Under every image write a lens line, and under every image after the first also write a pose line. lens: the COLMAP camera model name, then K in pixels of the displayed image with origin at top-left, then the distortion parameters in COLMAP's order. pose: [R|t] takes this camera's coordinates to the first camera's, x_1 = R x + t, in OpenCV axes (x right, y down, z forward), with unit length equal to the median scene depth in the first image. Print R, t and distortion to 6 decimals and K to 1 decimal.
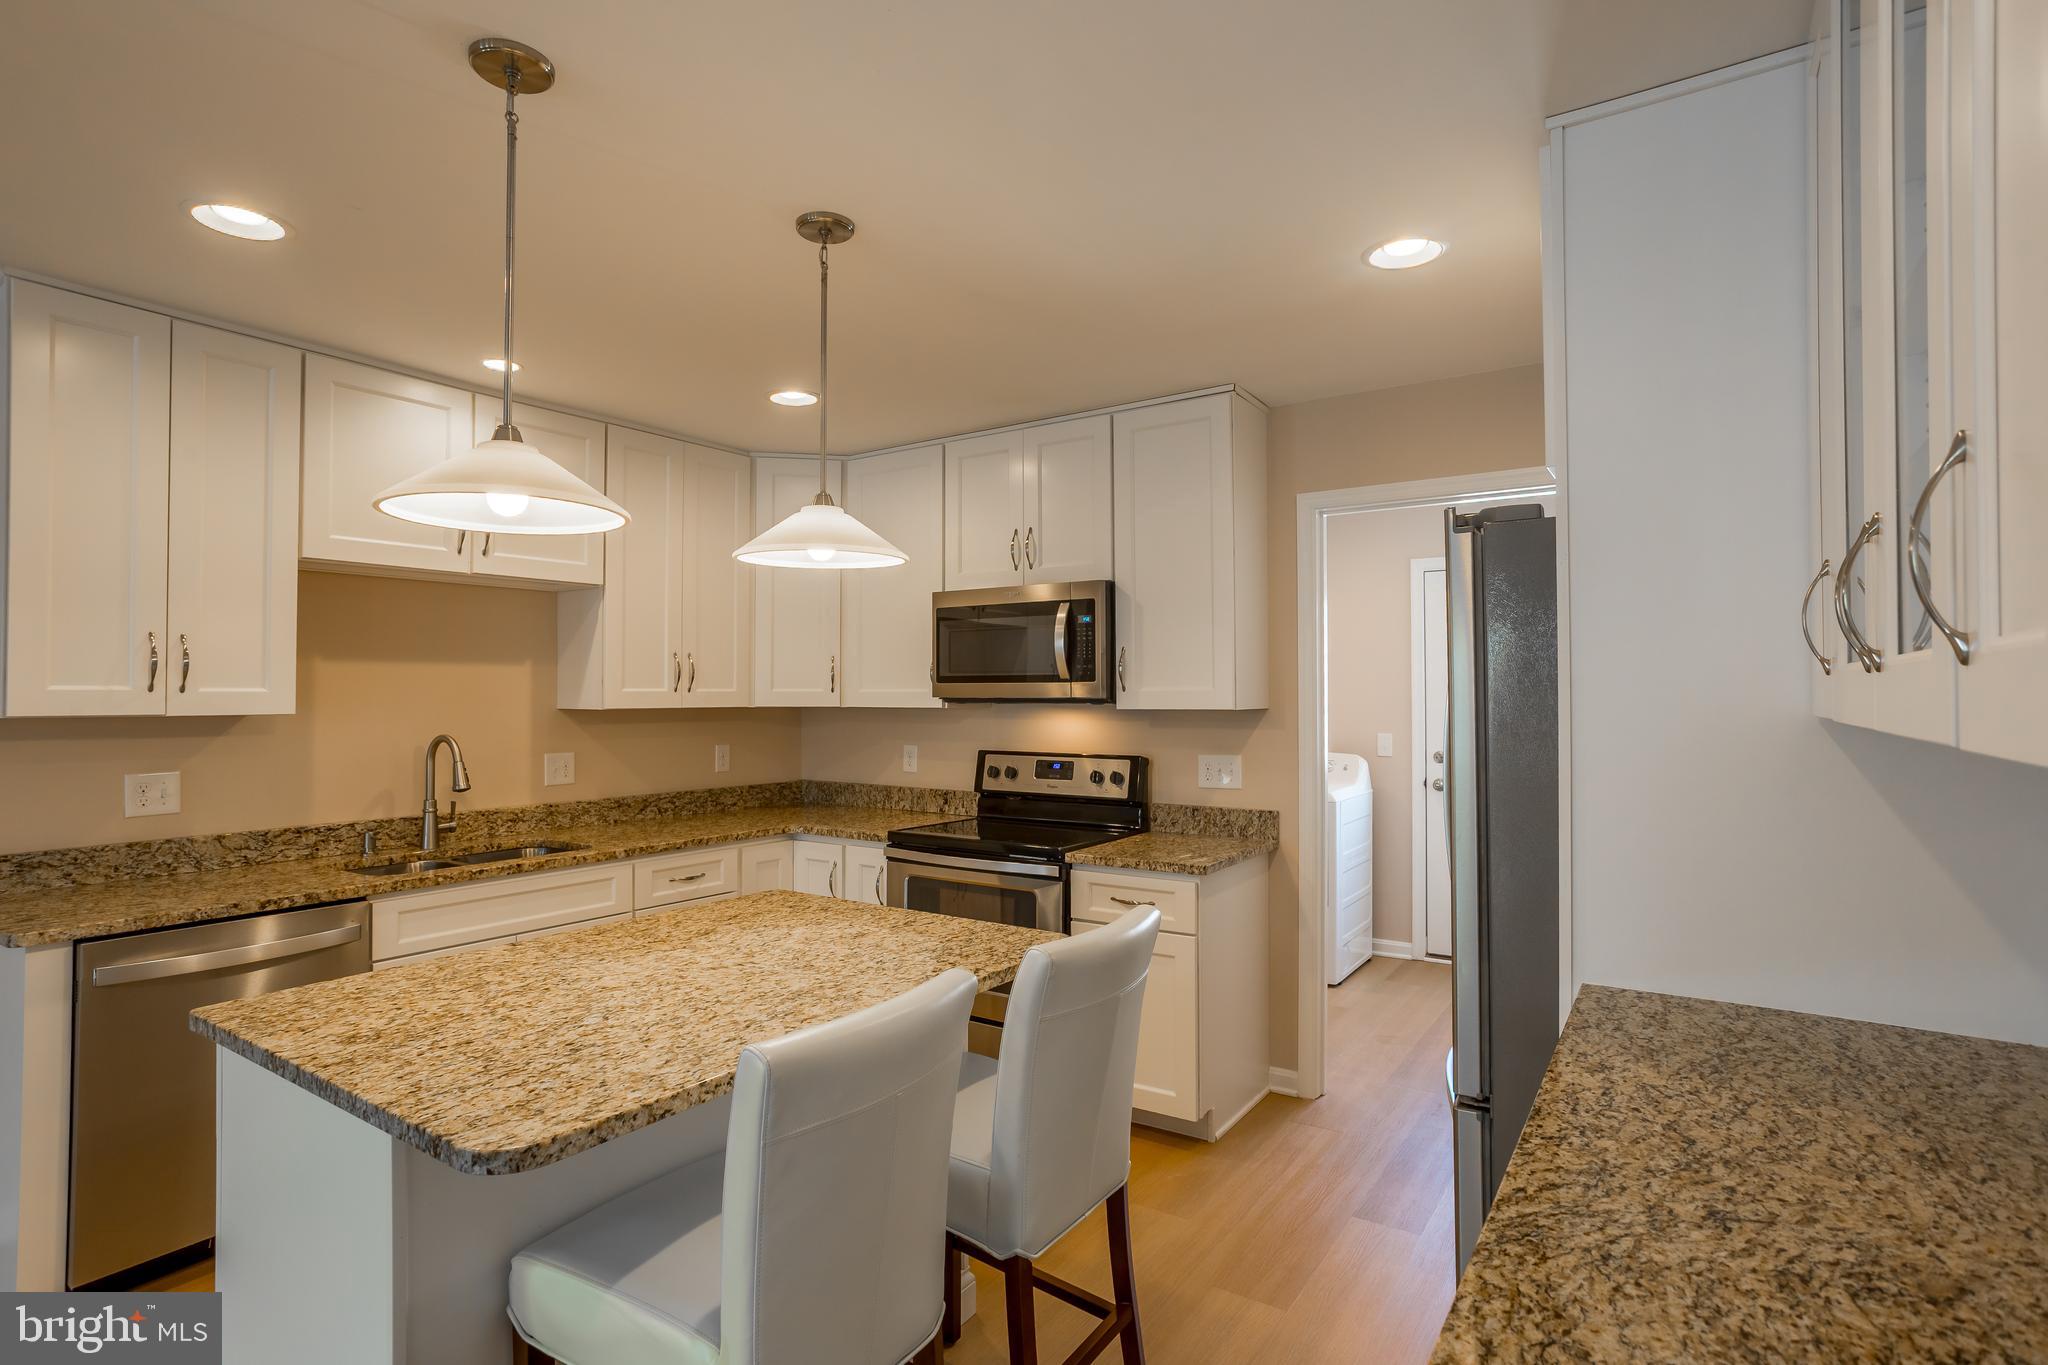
lens RADIAL K [[1036.7, 0, 1038.3], [0, 1036.7, 669.0], [0, 0, 1]] dist [-0.034976, 0.017452]
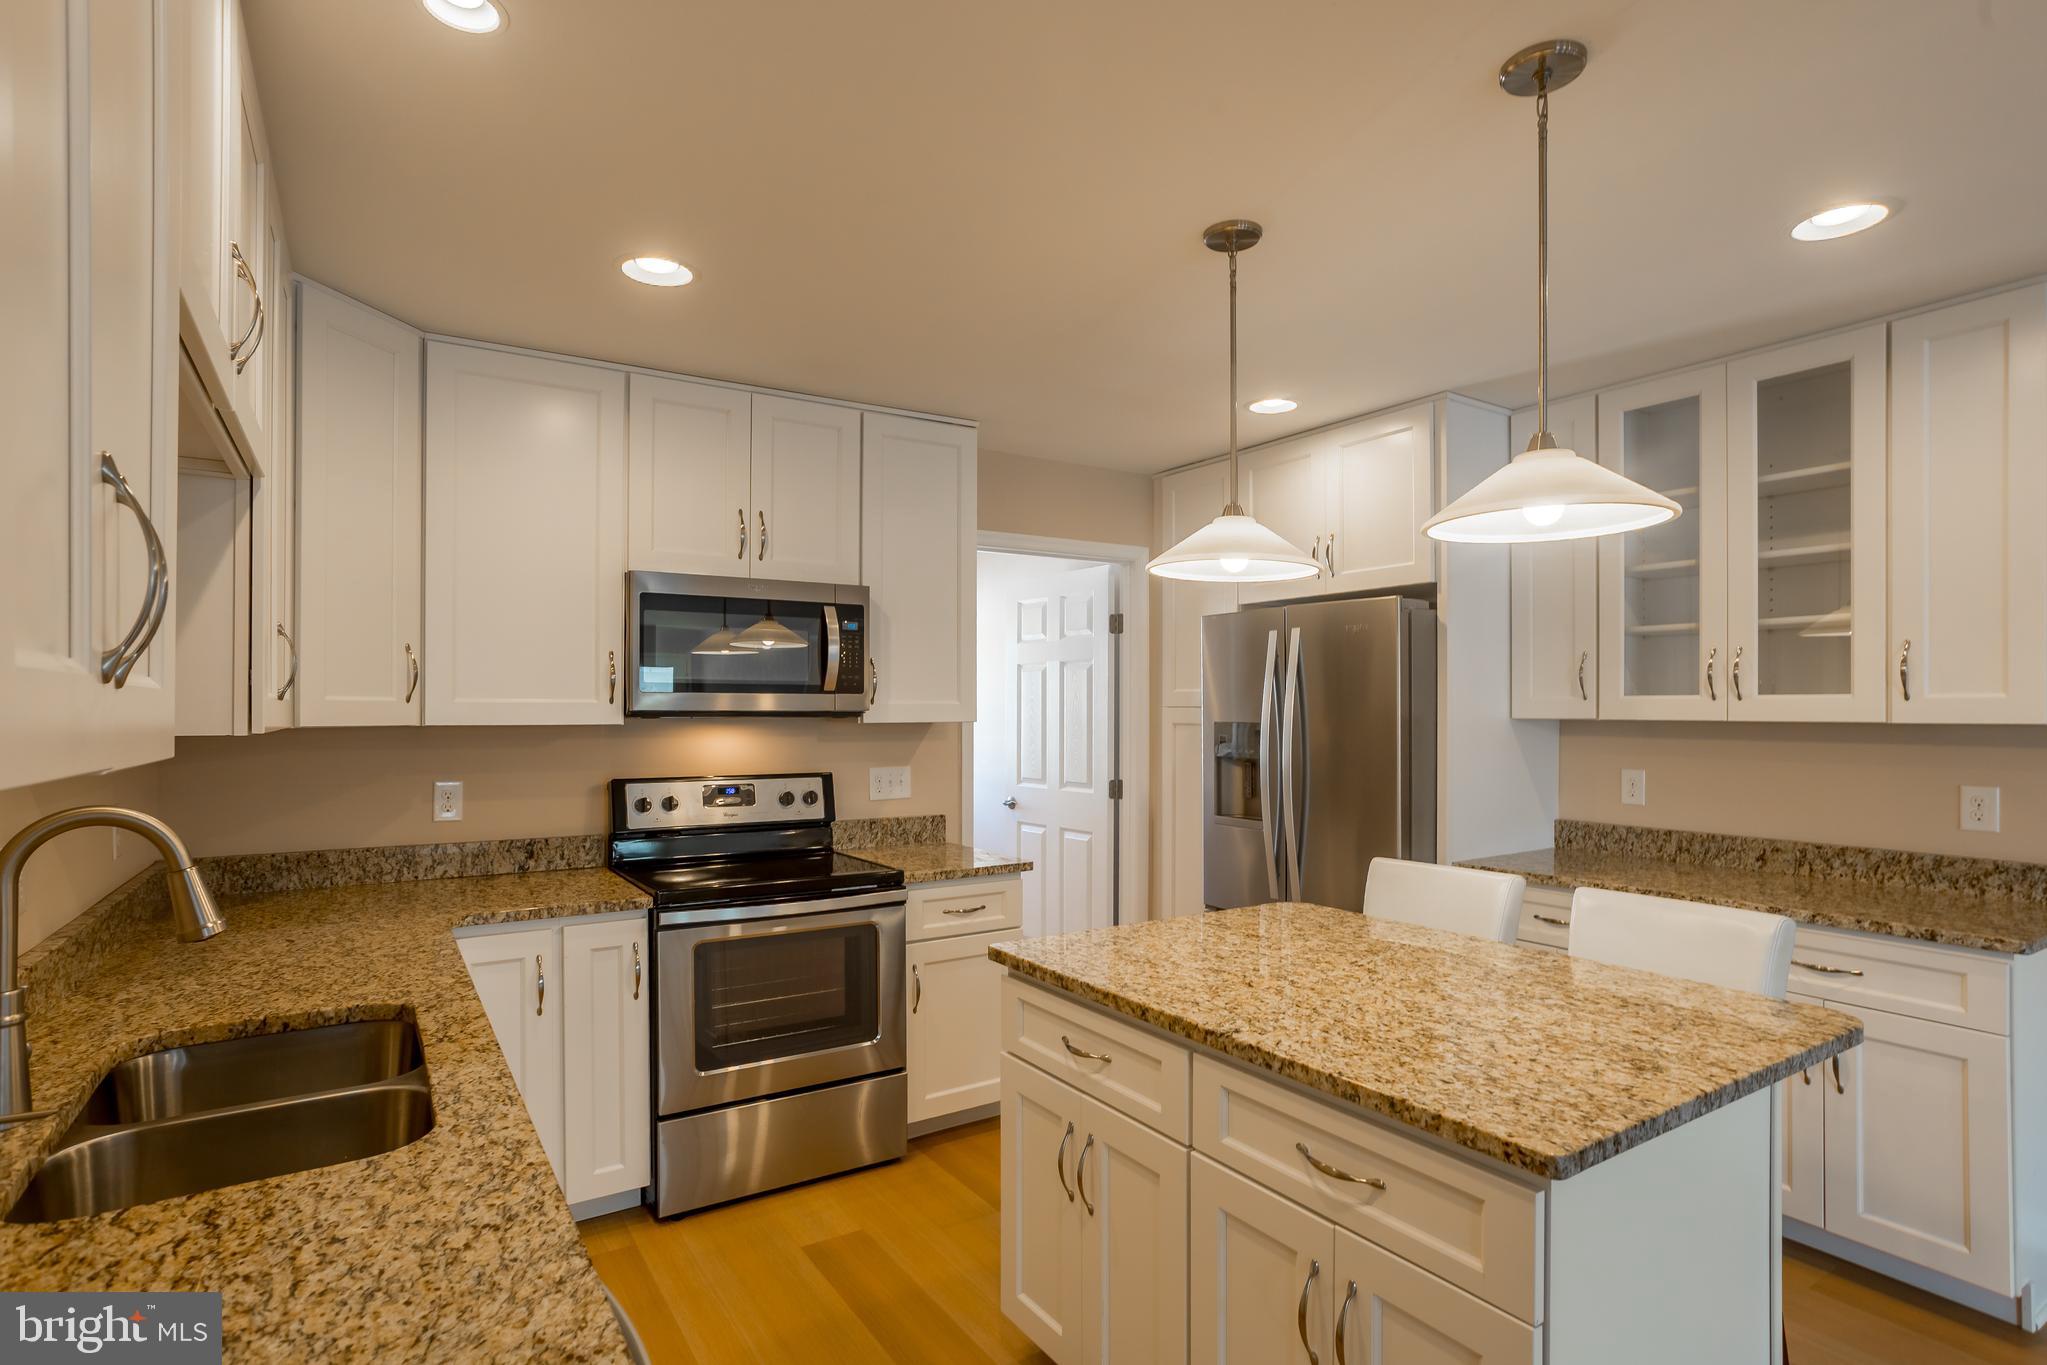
lens RADIAL K [[1036.2, 0, 1011.1], [0, 1036.2, 701.2], [0, 0, 1]] dist [-0.034976, 0.017452]
pose [[0.394310, 0.007142, 0.918950, -0.758751], [-0.022701, 0.999740, 0.001971, 0.013572], [-0.918697, -0.021638, 0.394370, 0.500424]]
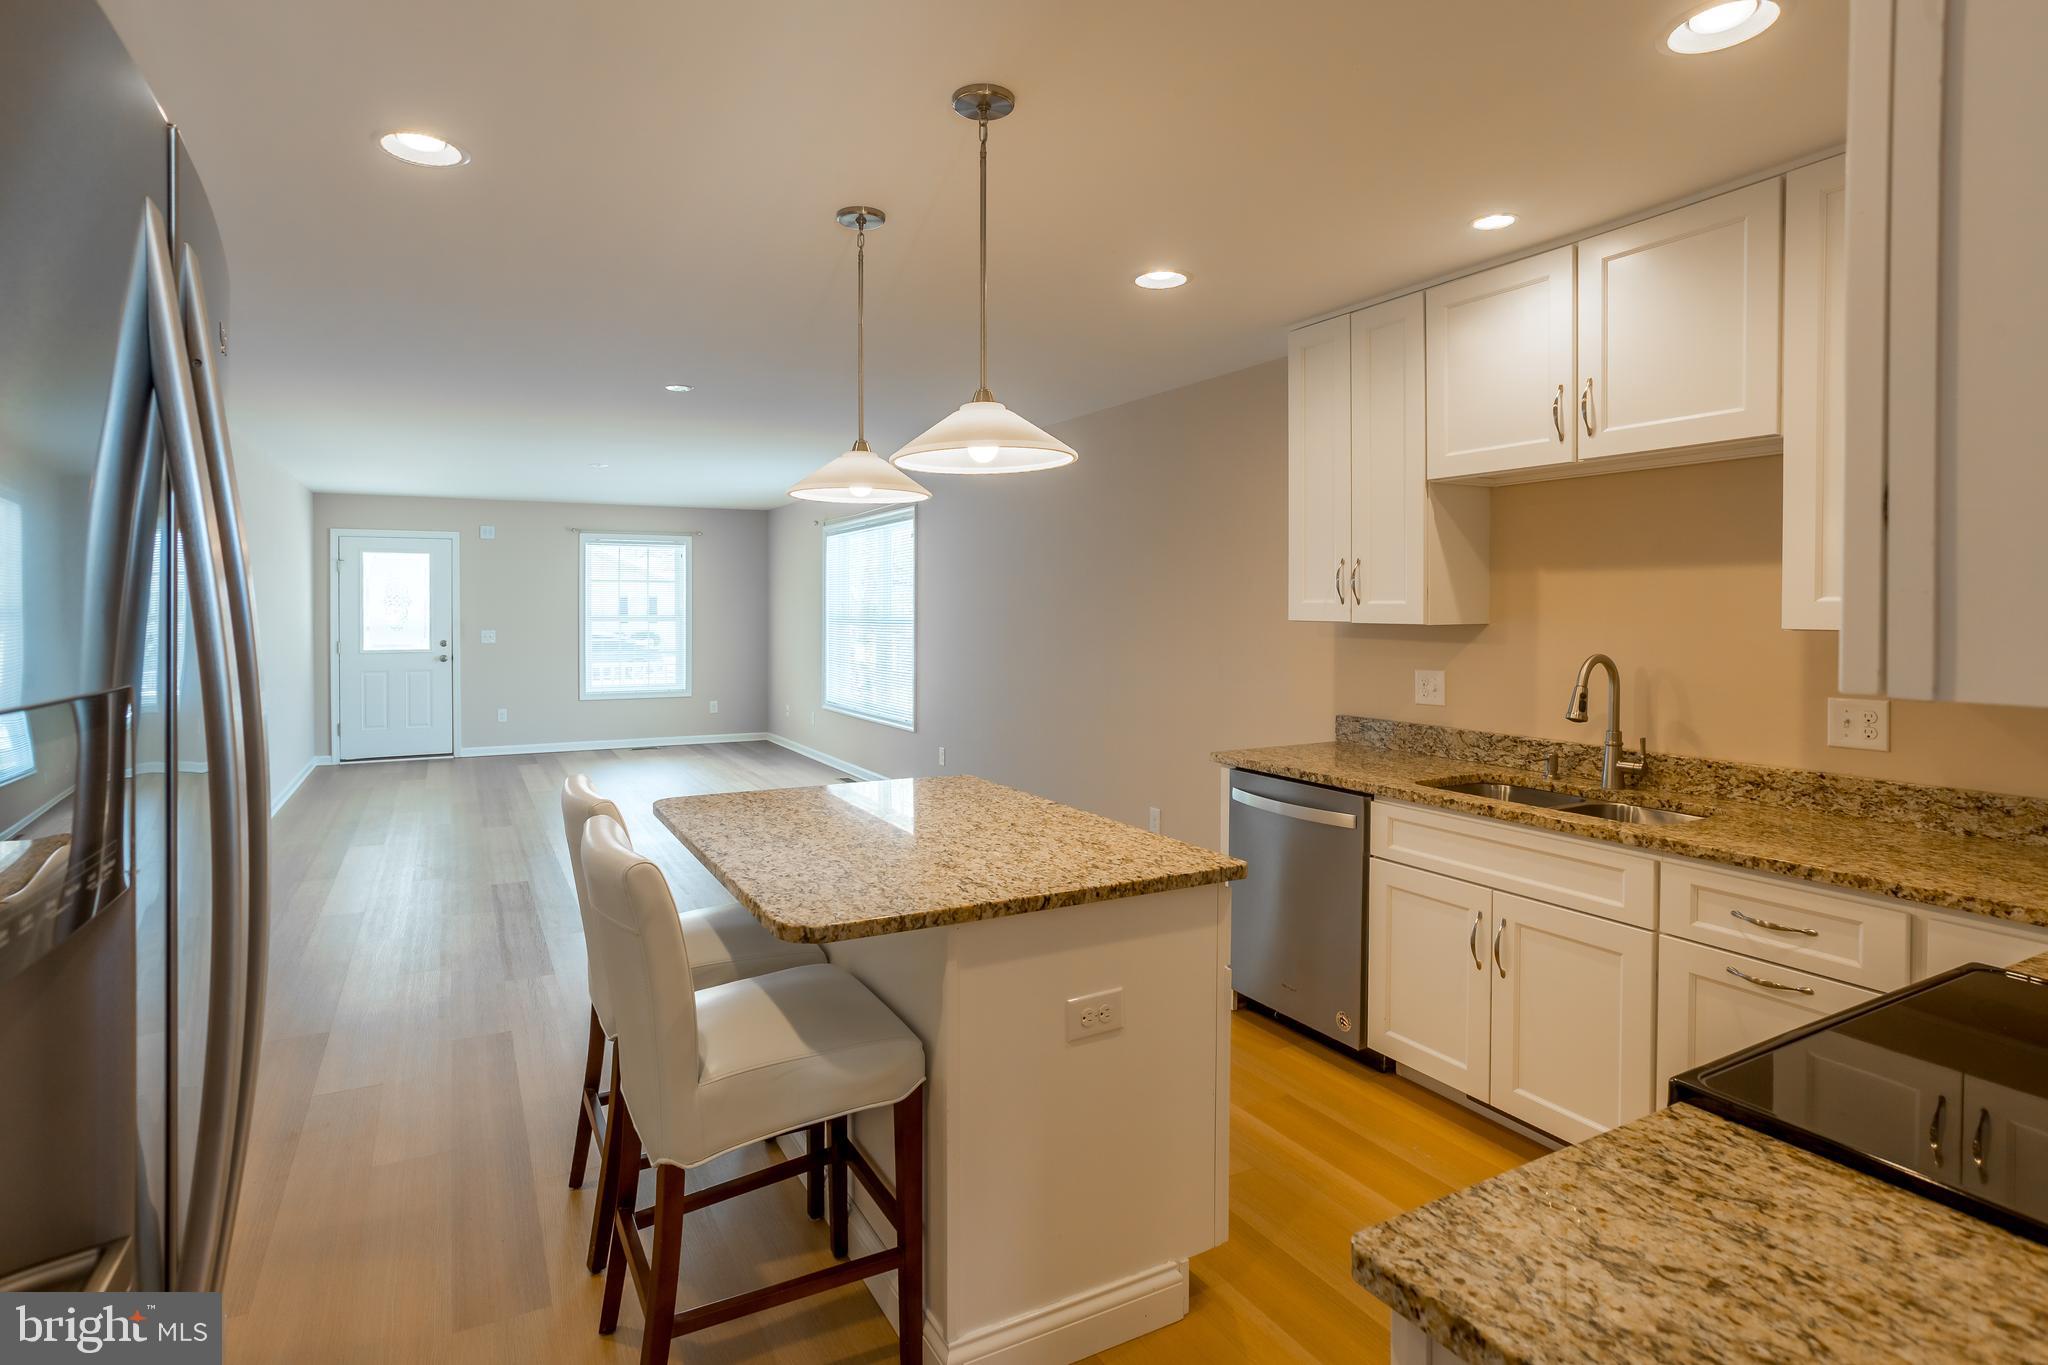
lens RADIAL K [[1036.7, 0, 979.0], [0, 1036.7, 612.2], [0, 0, 1]] dist [-0.034976, 0.017452]
pose [[-0.475000, 0.008136, -0.879948, 0.386386], [0.021637, 0.999763, -0.002436, 0.018970], [0.879720, -0.020197, -0.475063, 0.901405]]
